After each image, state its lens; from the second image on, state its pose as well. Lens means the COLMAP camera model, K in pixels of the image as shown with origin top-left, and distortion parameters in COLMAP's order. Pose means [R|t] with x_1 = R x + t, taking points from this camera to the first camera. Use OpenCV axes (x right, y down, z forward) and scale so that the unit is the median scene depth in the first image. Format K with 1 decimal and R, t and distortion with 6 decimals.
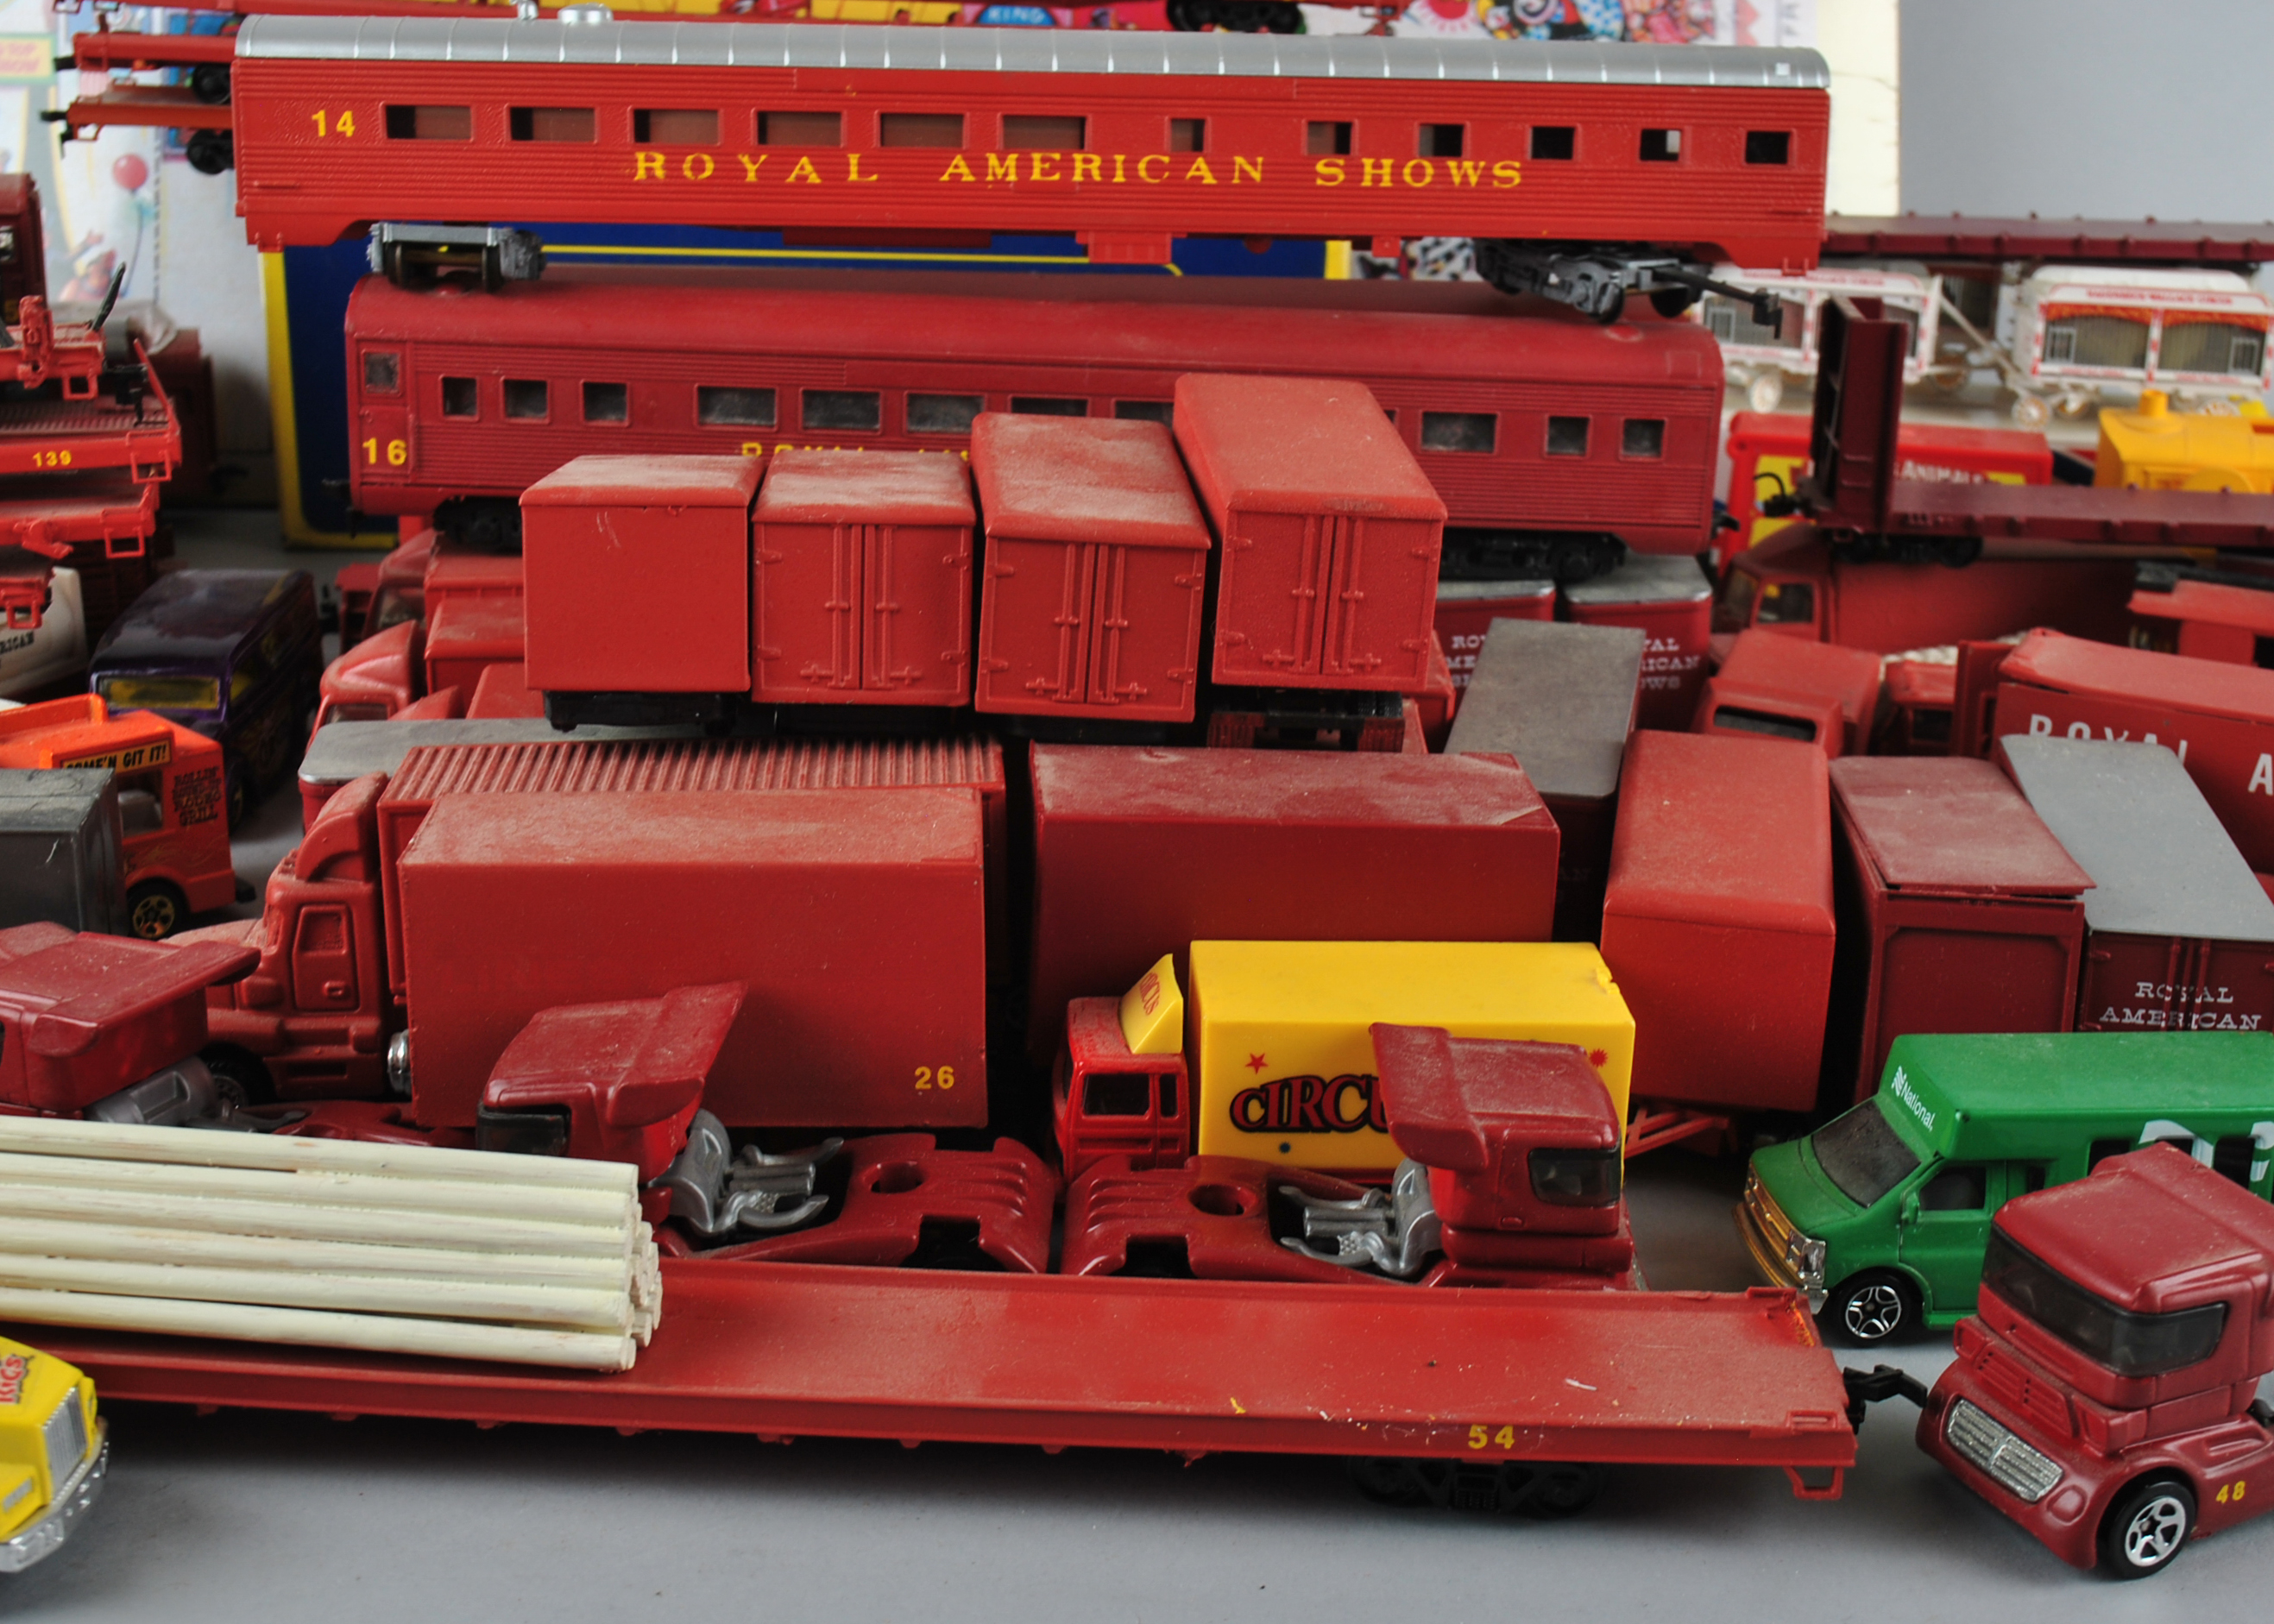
lens RADIAL K [[3118.0, 0, 1191.8], [0, 3118.0, 810.3], [0, 0, 1]] dist [-0.041006, 0.000000]
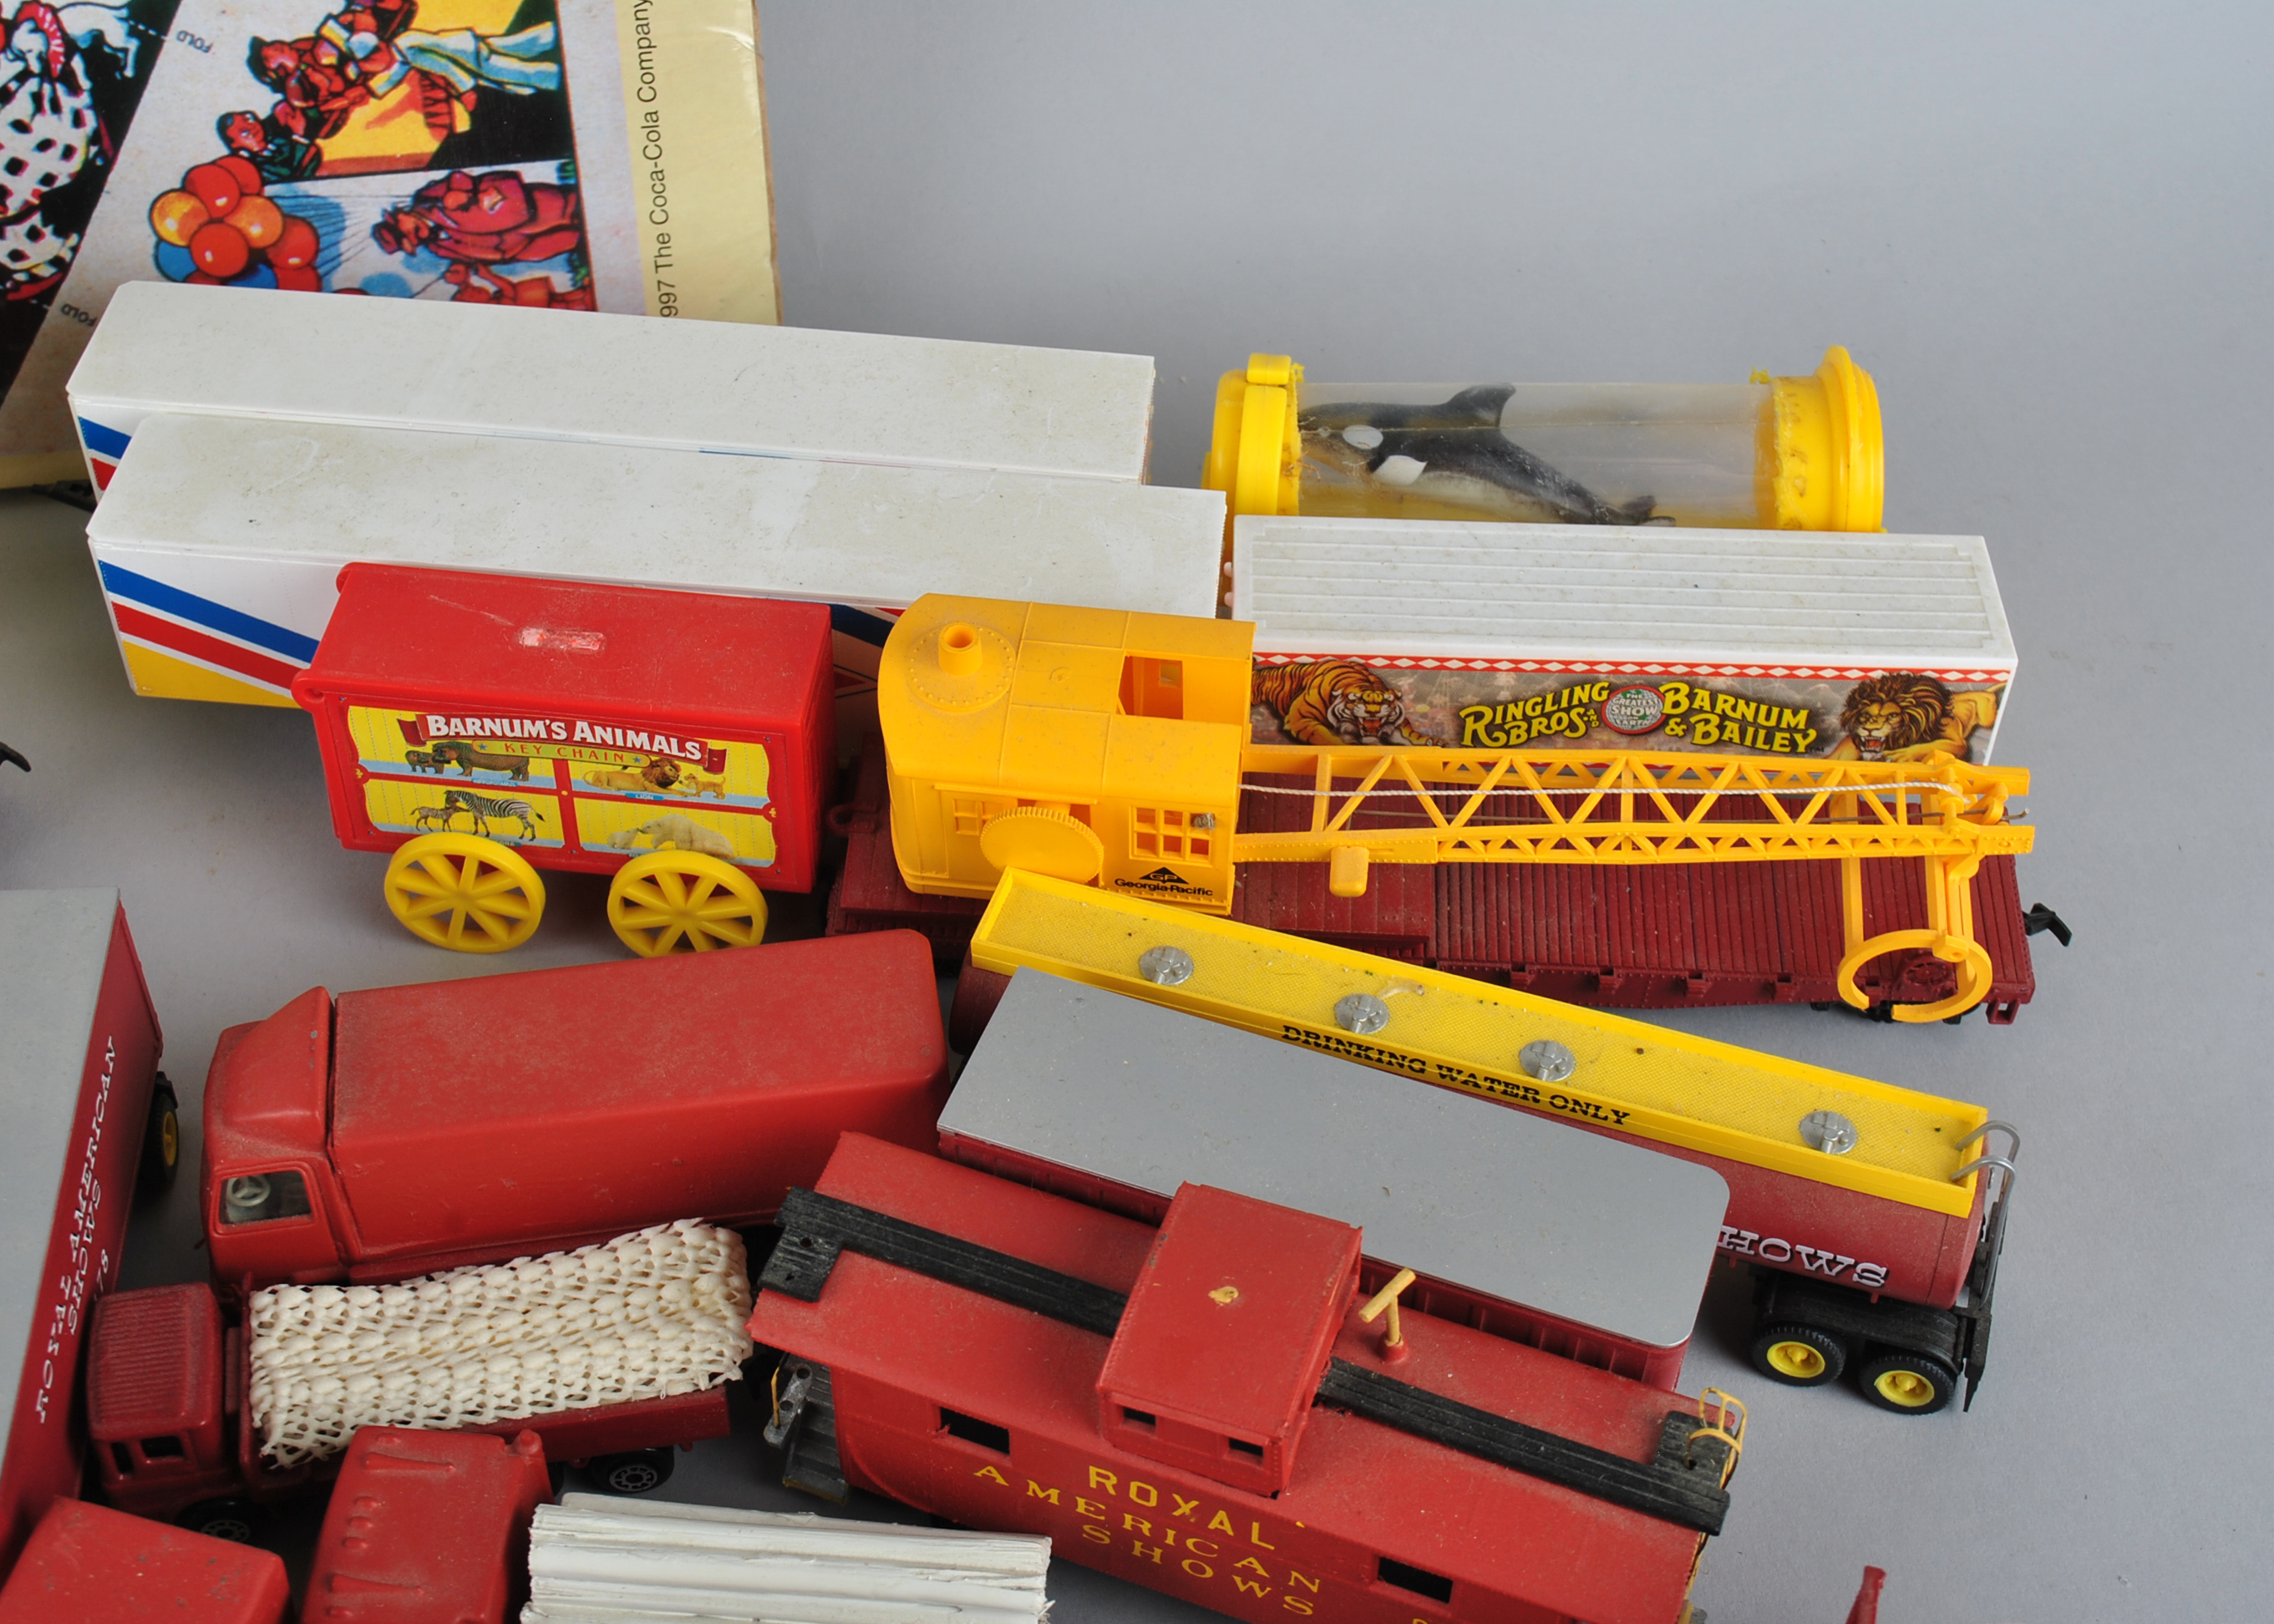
lens RADIAL K [[3118.1, 0, 1175.2], [0, 3118.1, 766.2], [0, 0, 1]] dist [-0.041006, 0.000000]
pose [[0.994579, -0.067995, 0.078666, 0.449438], [0.029034, 0.908071, 0.417809, -0.538285], [-0.099844, -0.413260, 0.905123, 0.648721]]
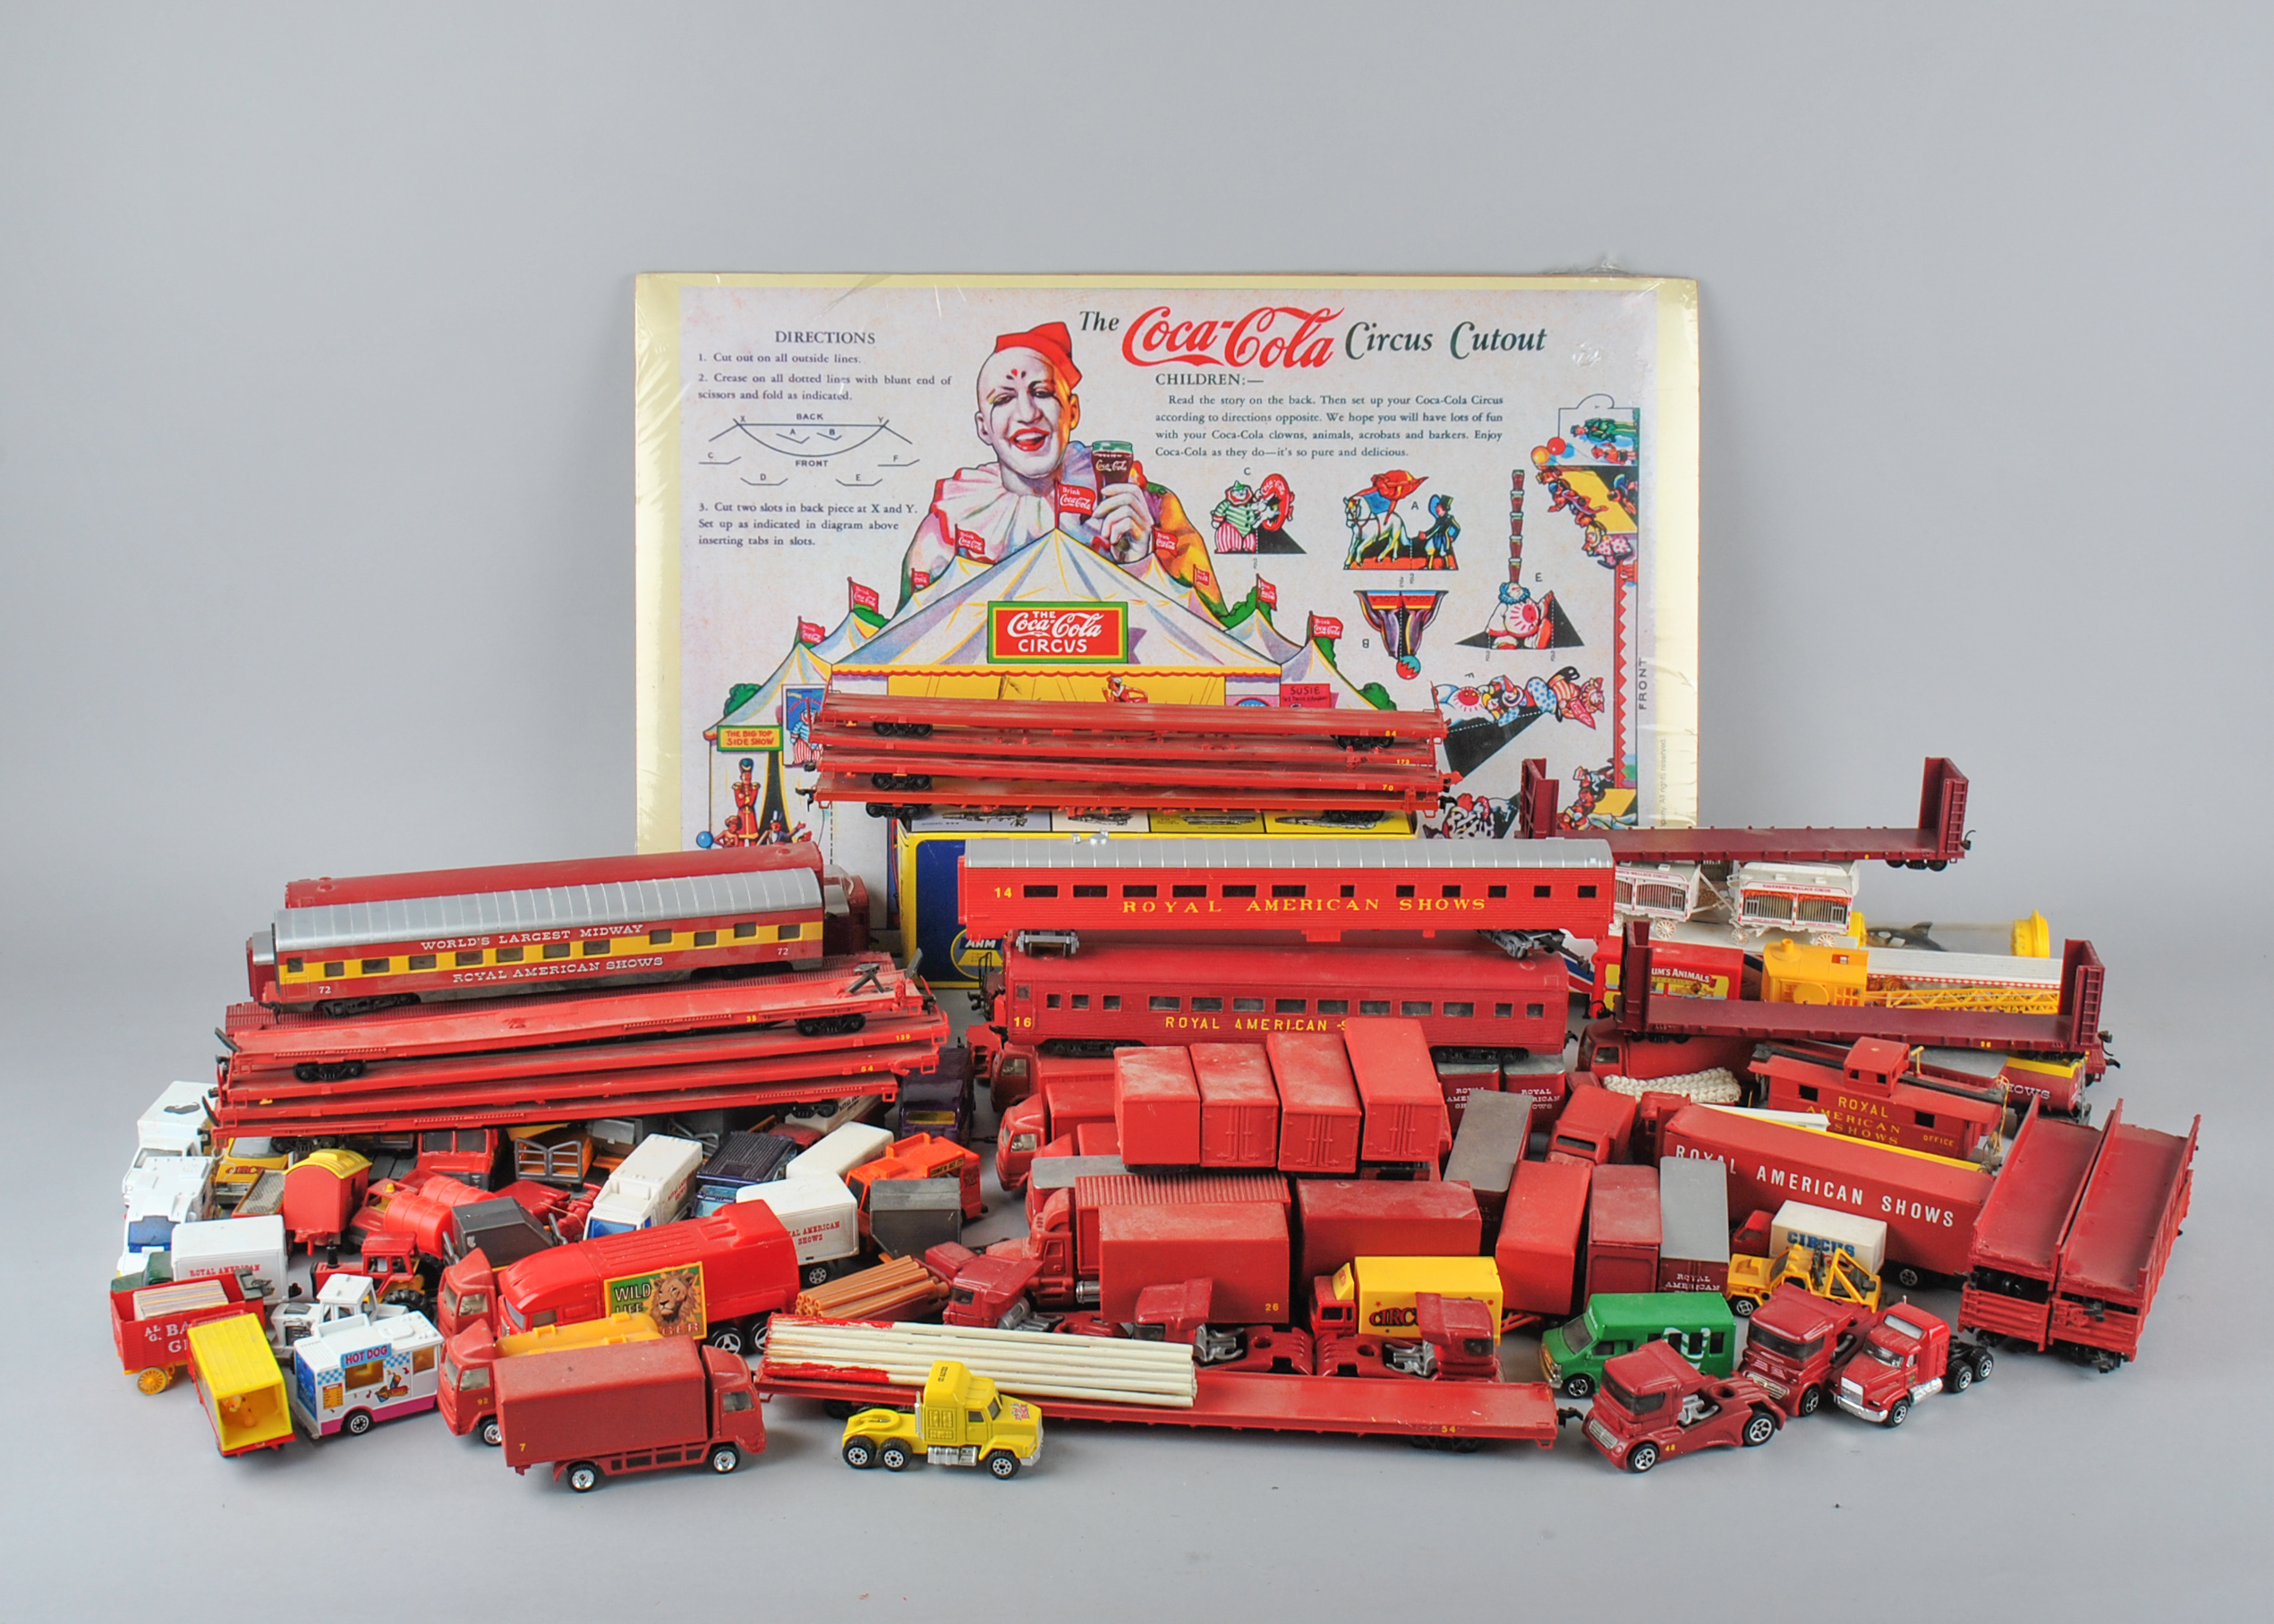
lens RADIAL K [[3224.5, 0, 1129.5], [0, 3224.5, 762.2], [0, 0, 1]] dist [-0.051026, 0.000000]
pose [[0.998862, -0.000166, -0.047700, -0.062795], [0.000703, 0.999937, 0.011230, -0.423919], [0.047695, -0.011251, 0.998799, -1.882303]]
